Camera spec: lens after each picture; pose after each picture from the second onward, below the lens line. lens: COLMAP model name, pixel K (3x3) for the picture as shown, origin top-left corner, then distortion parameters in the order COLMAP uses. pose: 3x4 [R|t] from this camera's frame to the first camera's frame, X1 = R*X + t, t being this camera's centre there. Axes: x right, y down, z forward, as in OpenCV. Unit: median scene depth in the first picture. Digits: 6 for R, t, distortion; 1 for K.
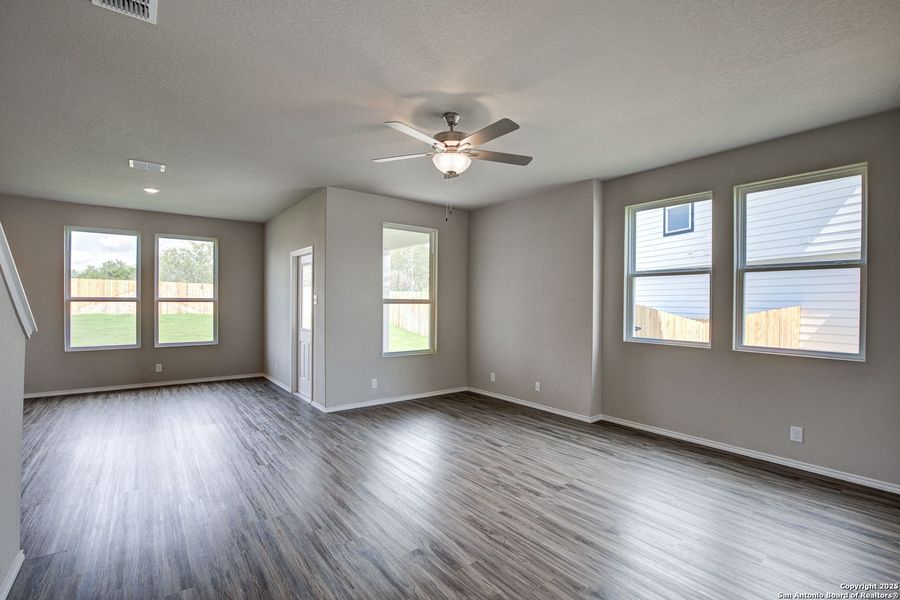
lens RADIAL K [[407.0, 0, 453.3], [0, 407.0, 303.4], [0, 0, 1]] dist [-0.029742, -0.000080]
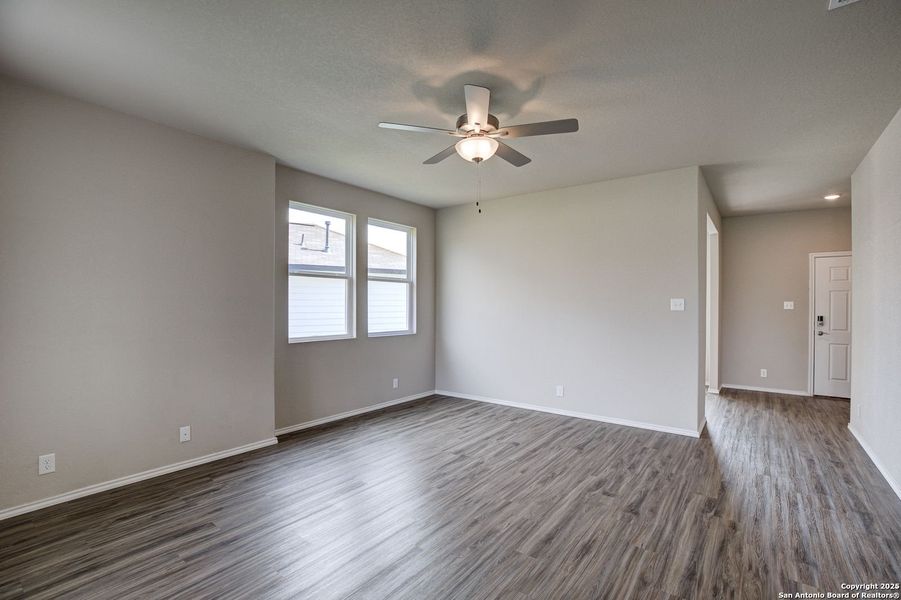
lens RADIAL K [[420.8, 0, 445.9], [0, 420.8, 307.7], [0, 0, 1]] dist [-0.004056, -0.000294]
pose [[-0.261320, -0.016239, 0.965116, -0.763808], [-0.010195, 0.999849, 0.014064, -0.008135], [-0.965198, -0.006164, -0.261446, 1.120282]]
